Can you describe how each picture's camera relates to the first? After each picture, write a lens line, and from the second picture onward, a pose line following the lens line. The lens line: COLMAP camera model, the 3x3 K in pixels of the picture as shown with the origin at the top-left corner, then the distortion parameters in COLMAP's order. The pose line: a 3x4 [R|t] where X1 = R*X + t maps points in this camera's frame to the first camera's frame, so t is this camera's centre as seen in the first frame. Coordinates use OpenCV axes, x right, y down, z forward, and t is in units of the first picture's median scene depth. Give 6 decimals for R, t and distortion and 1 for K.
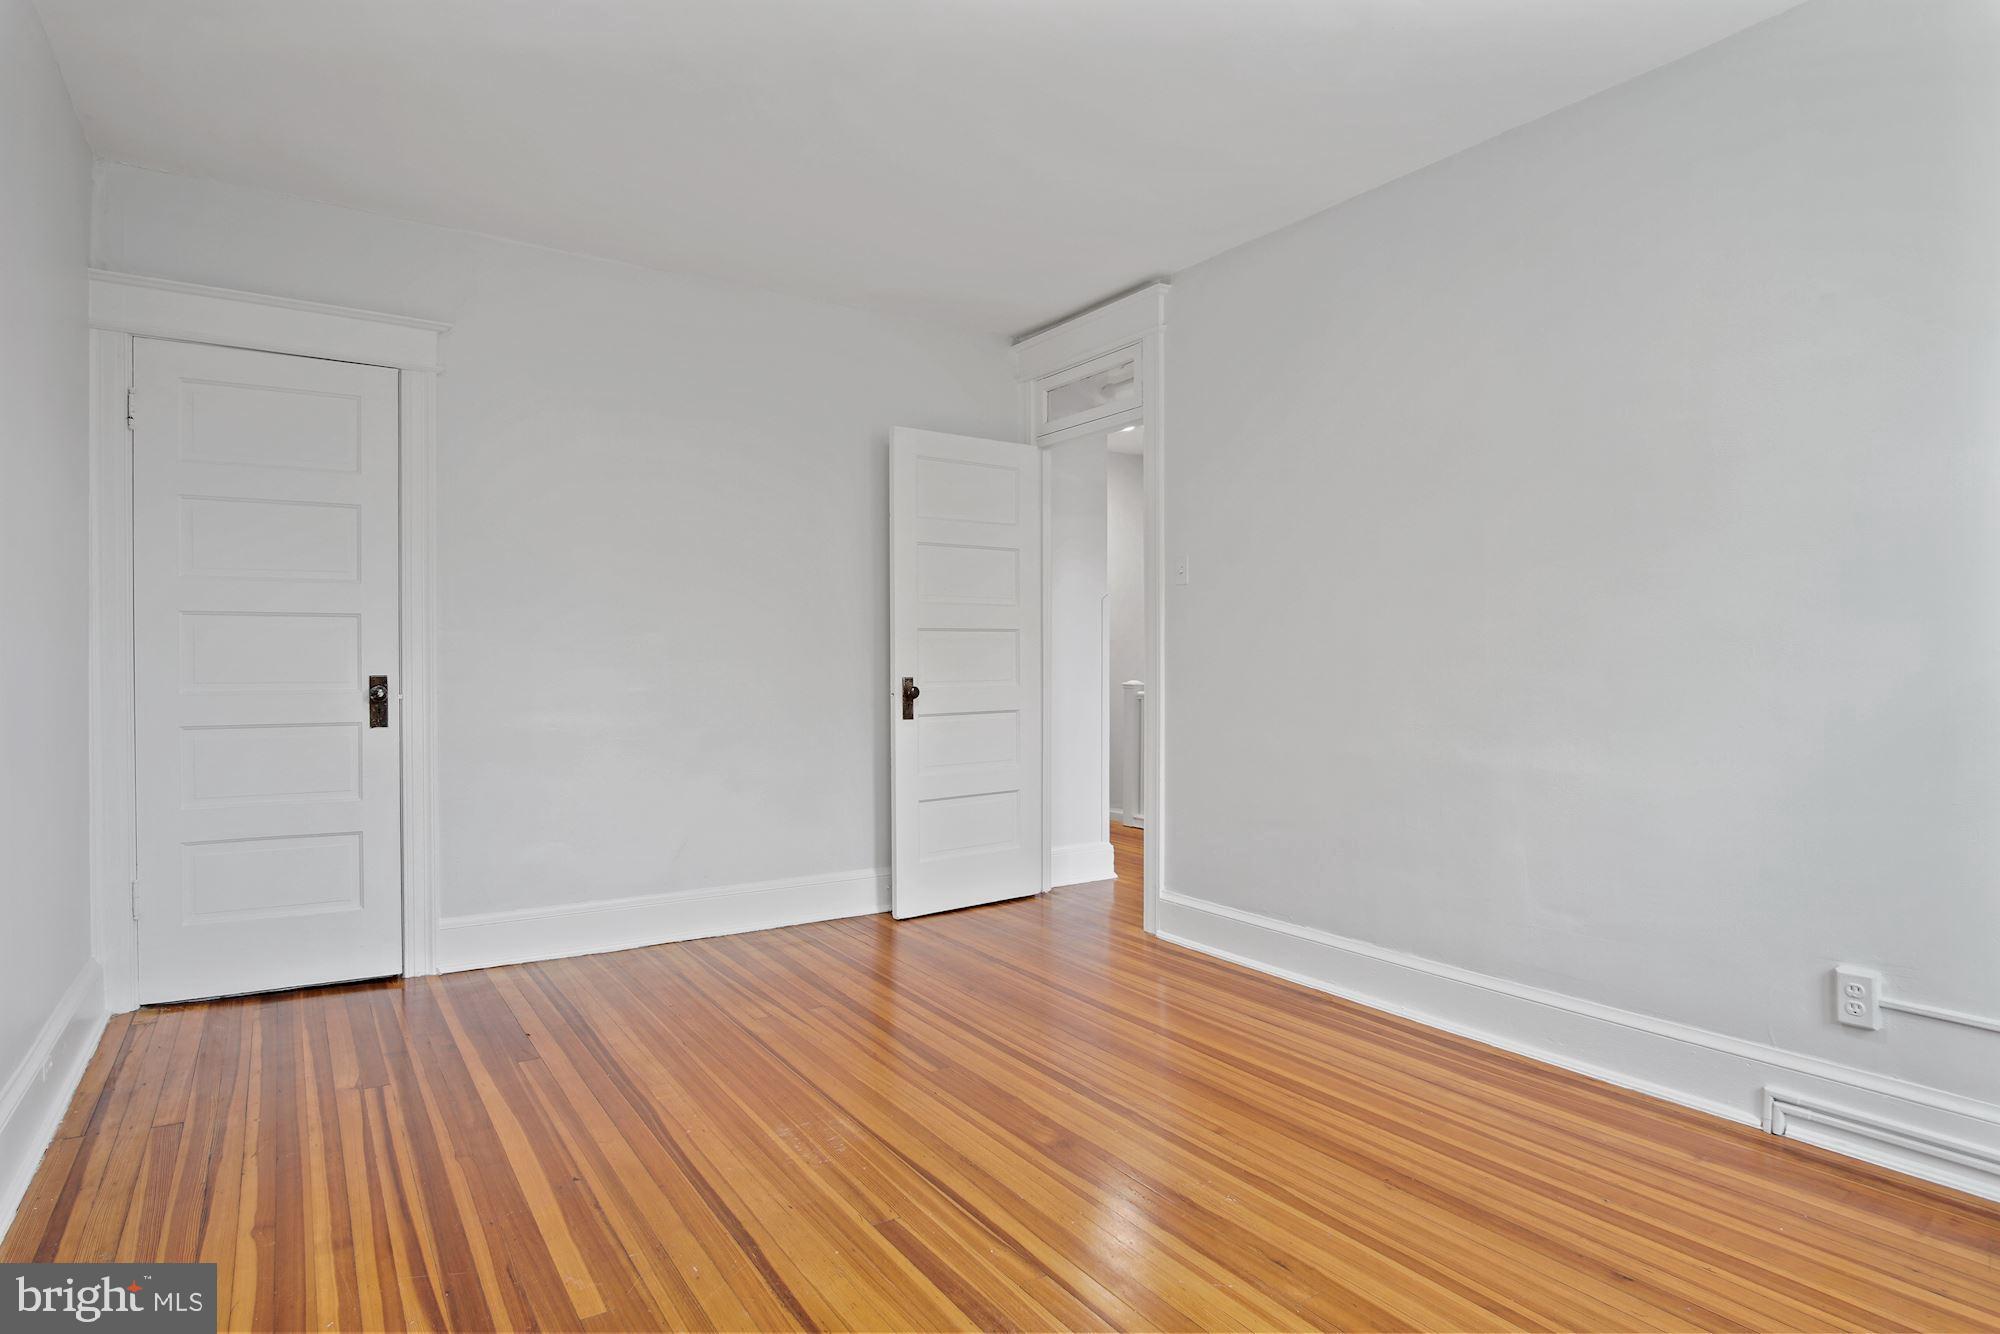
lens RADIAL K [[1090.9, 0, 985.7], [0, 1090.9, 669.9], [0, 0, 1]] dist [-0.007567, 0.000112]
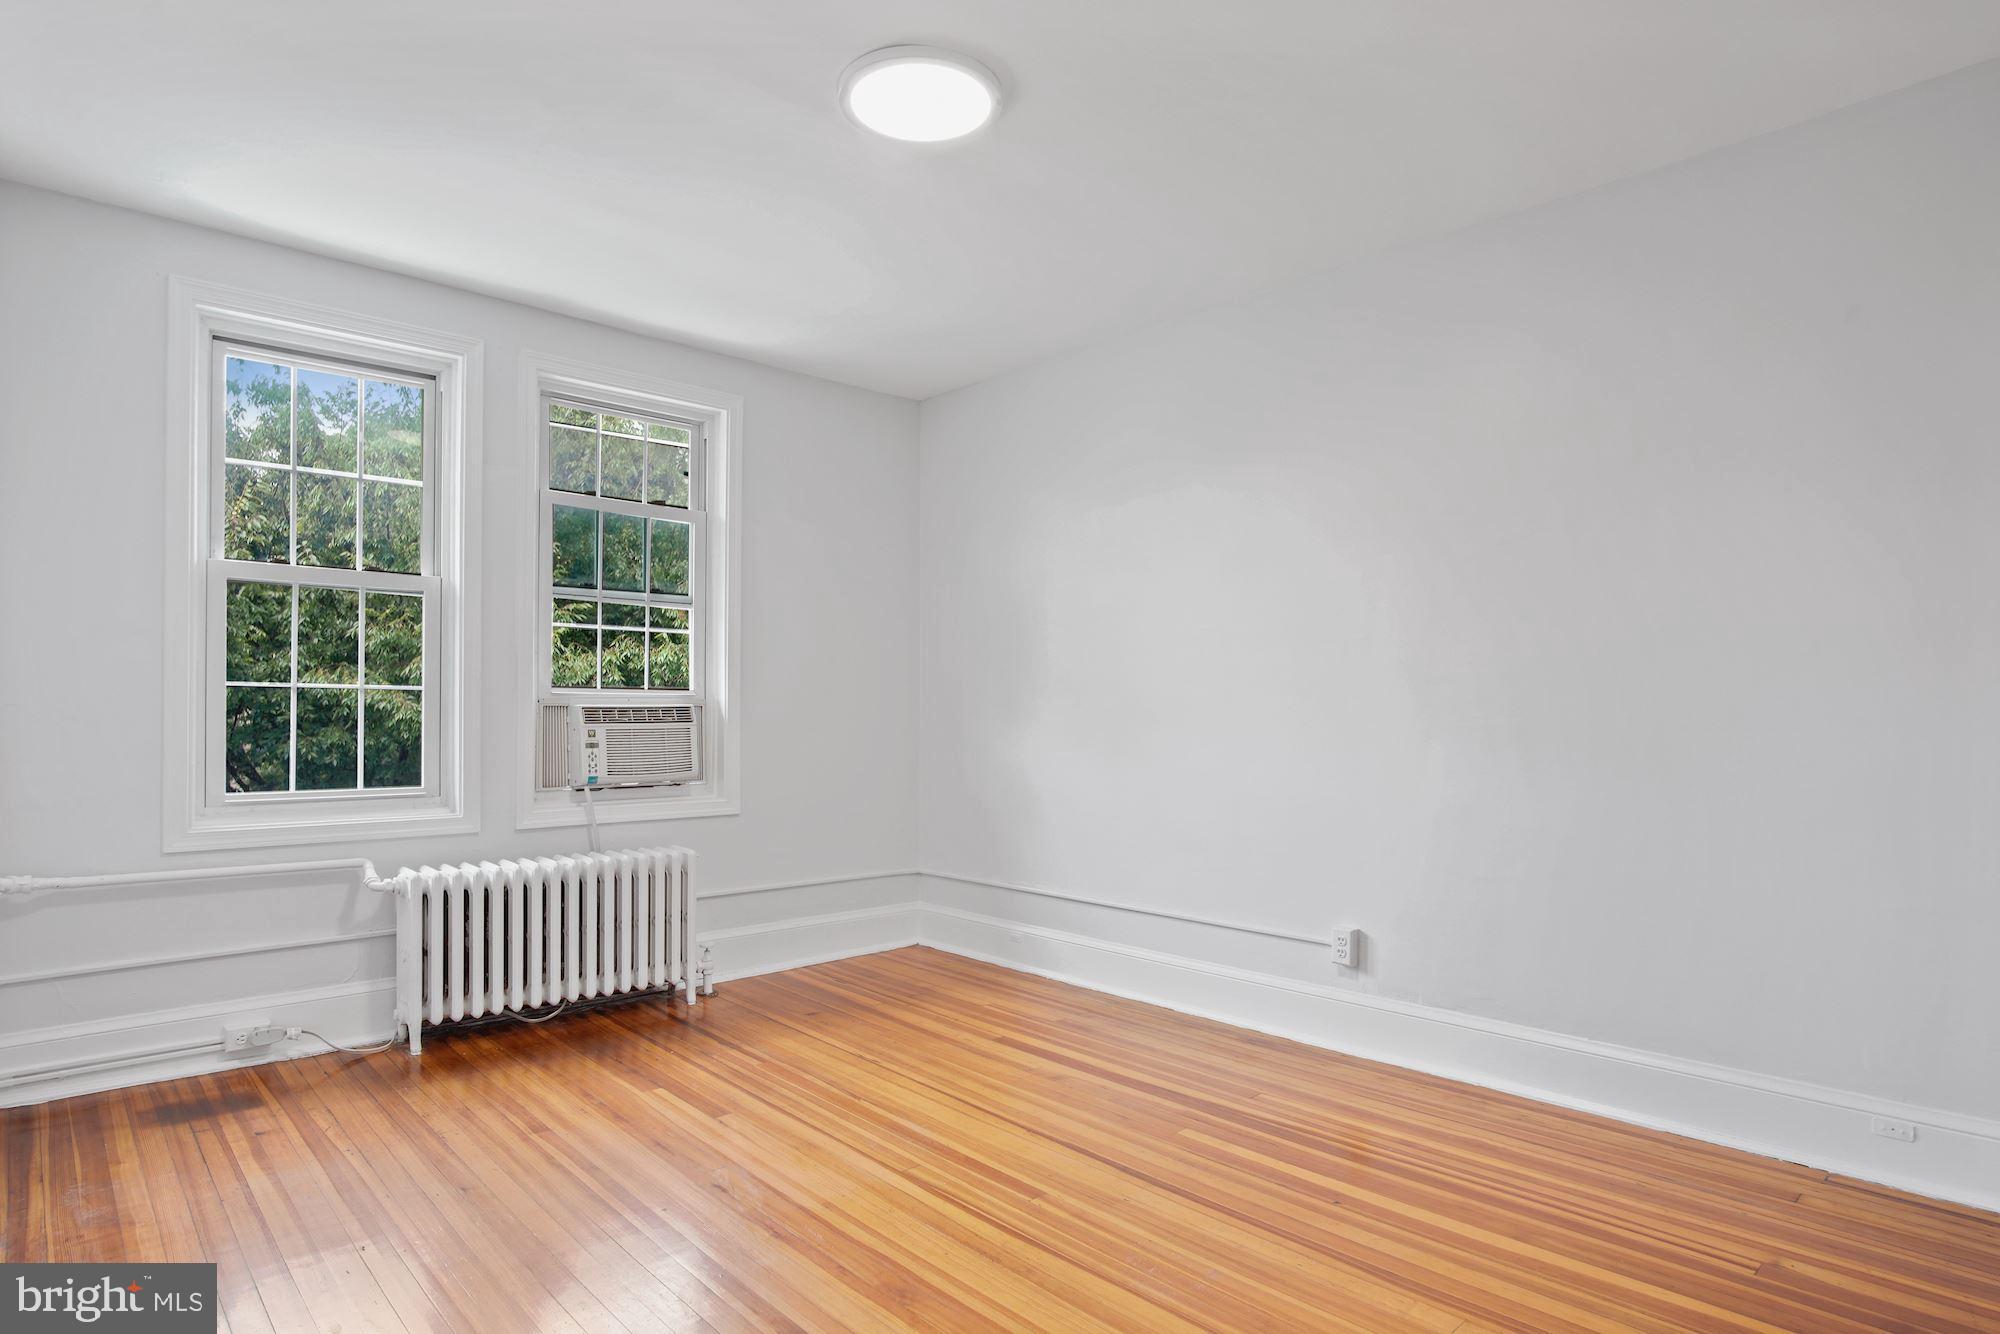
lens RADIAL K [[1077.9, 0, 1004.1], [0, 1077.9, 688.8], [0, 0, 1]] dist [-0.025798, -0.001144]
pose [[-0.985488, -0.002381, -0.169729, 0.100874], [-0.000101, 0.999910, -0.013445, -0.025665], [0.169745, -0.013232, -0.985399, 1.485986]]
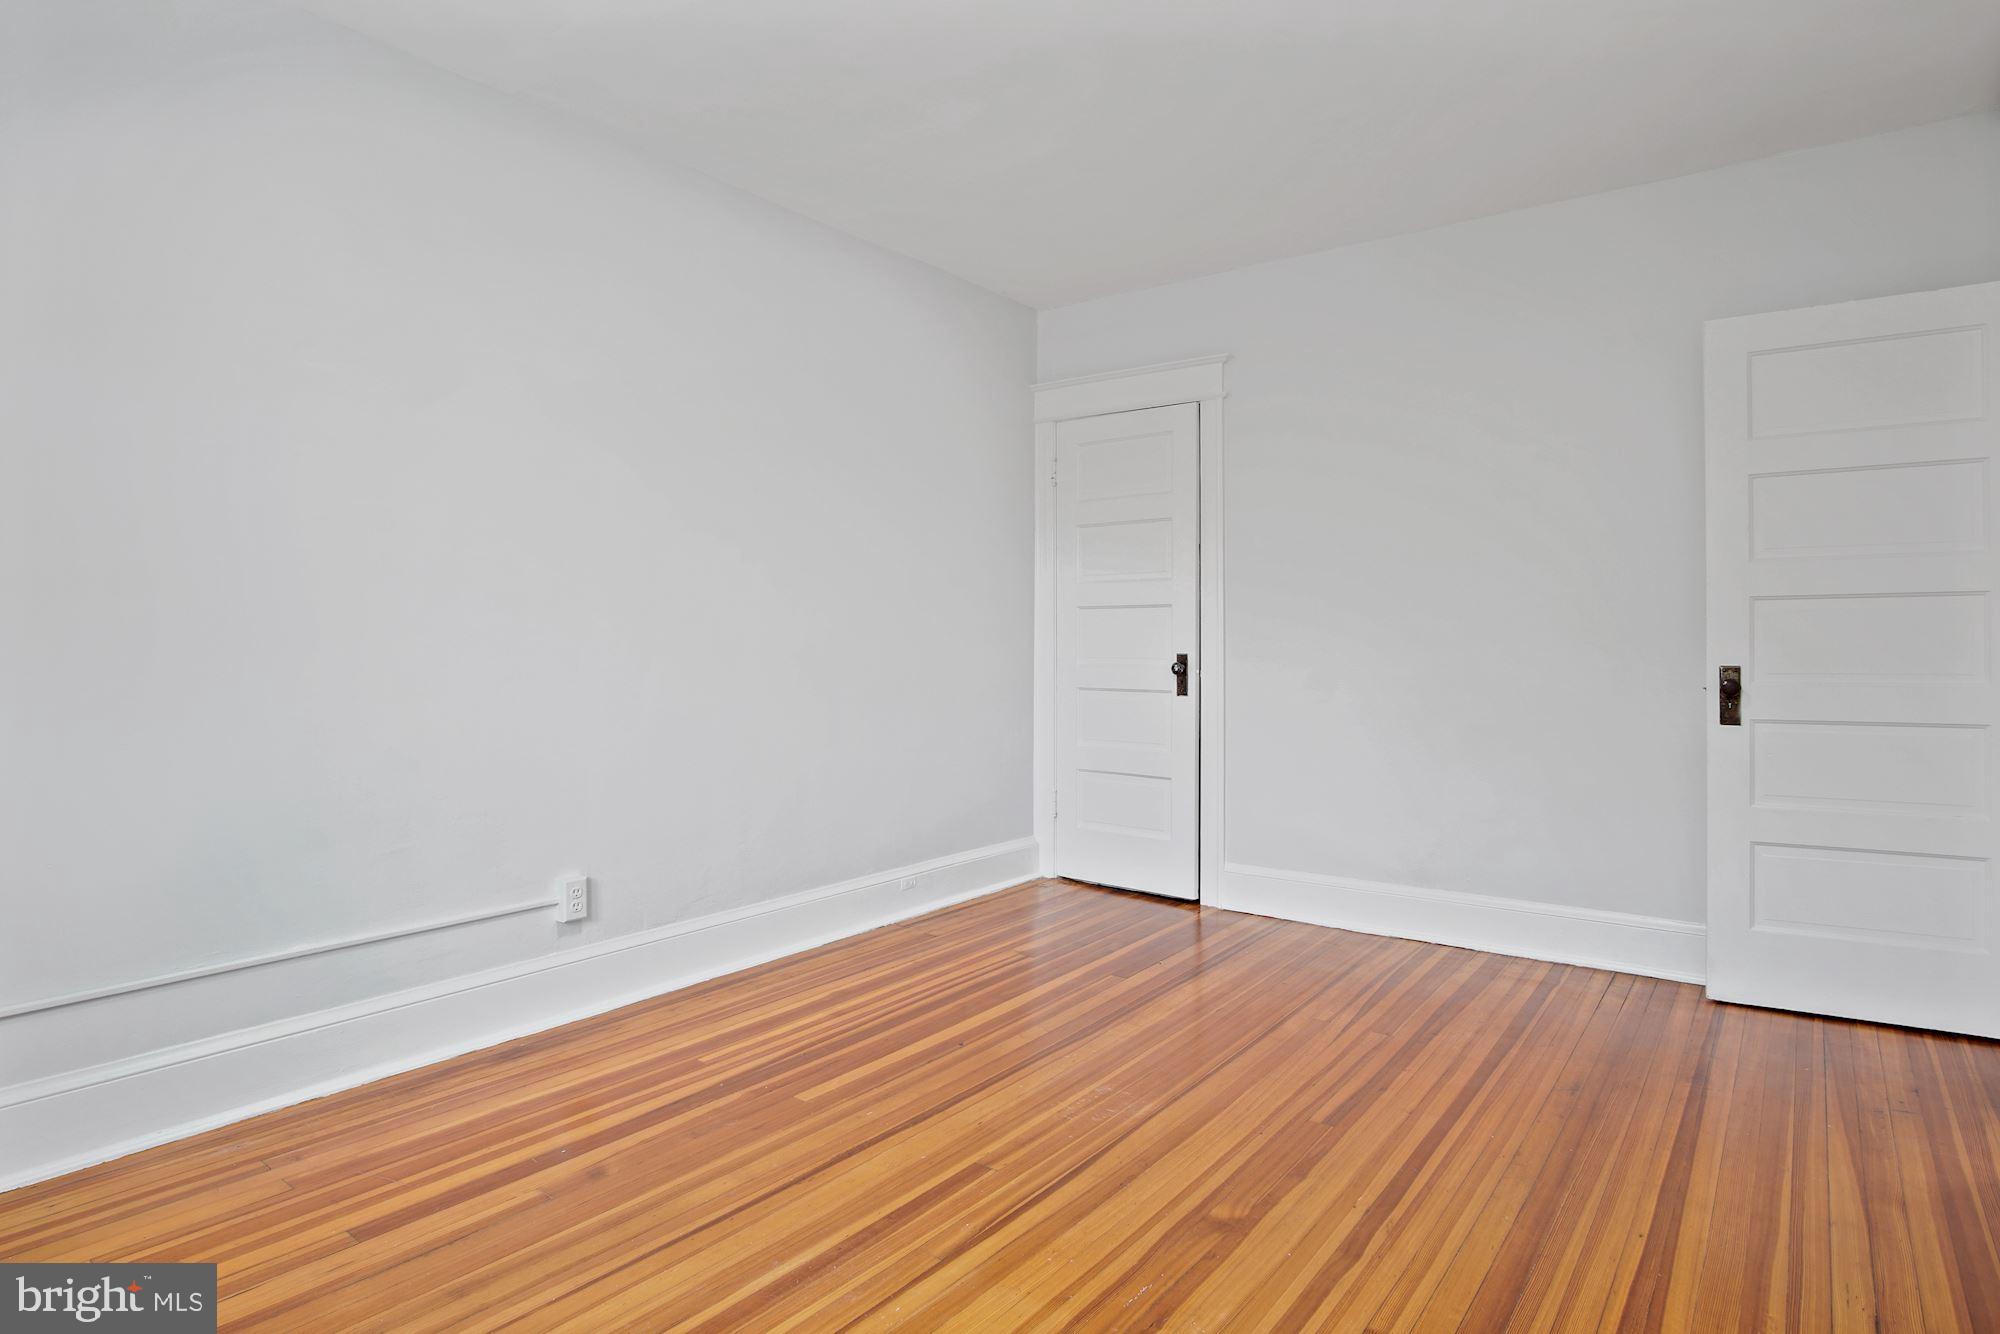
lens RADIAL K [[1090.9, 0, 985.7], [0, 1090.9, 669.9], [0, 0, 1]] dist [-0.007567, 0.000112]
pose [[0.328966, 0.023556, -0.944048, 0.626271], [-0.005454, 0.999720, 0.023044, -0.005501], [0.944326, -0.002432, 0.329003, 0.444308]]
